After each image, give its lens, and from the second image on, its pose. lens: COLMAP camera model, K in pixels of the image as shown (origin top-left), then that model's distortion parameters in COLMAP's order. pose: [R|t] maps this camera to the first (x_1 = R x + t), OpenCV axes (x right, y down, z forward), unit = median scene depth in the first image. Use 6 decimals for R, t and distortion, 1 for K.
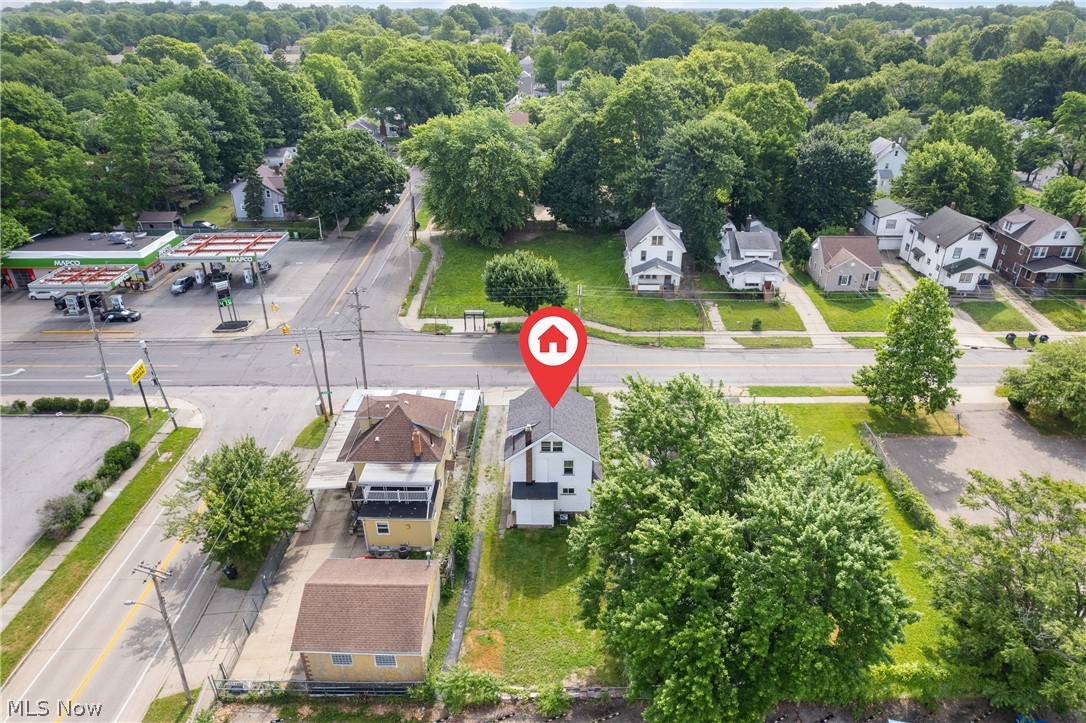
lens RADIAL K [[725.1, 0, 542.2], [0, 725.1, 360.7], [0, 0, 1]] dist [0.004702, -0.002424]
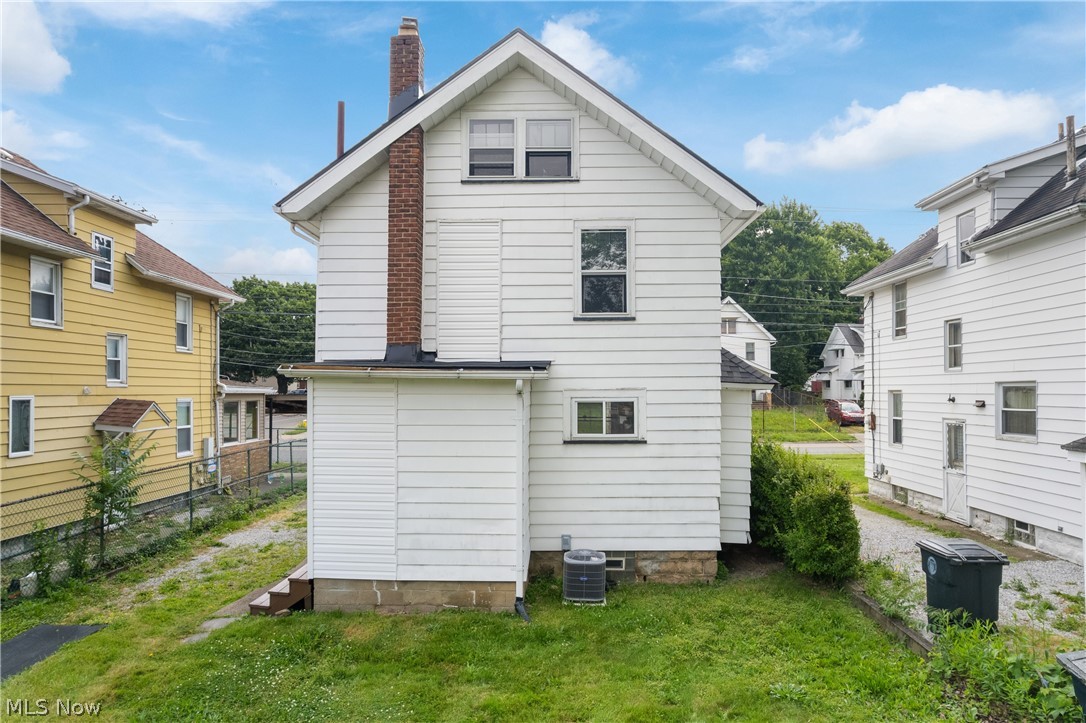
lens RADIAL K [[725.1, 0, 541.0], [0, 725.1, 367.6], [0, 0, 1]] dist [0.004702, -0.002424]
pose [[0.999837, -0.001487, -0.017986, 0.022555], [-0.006963, 0.887656, -0.460455, 0.261841], [0.016651, 0.460505, 0.887501, 0.833916]]
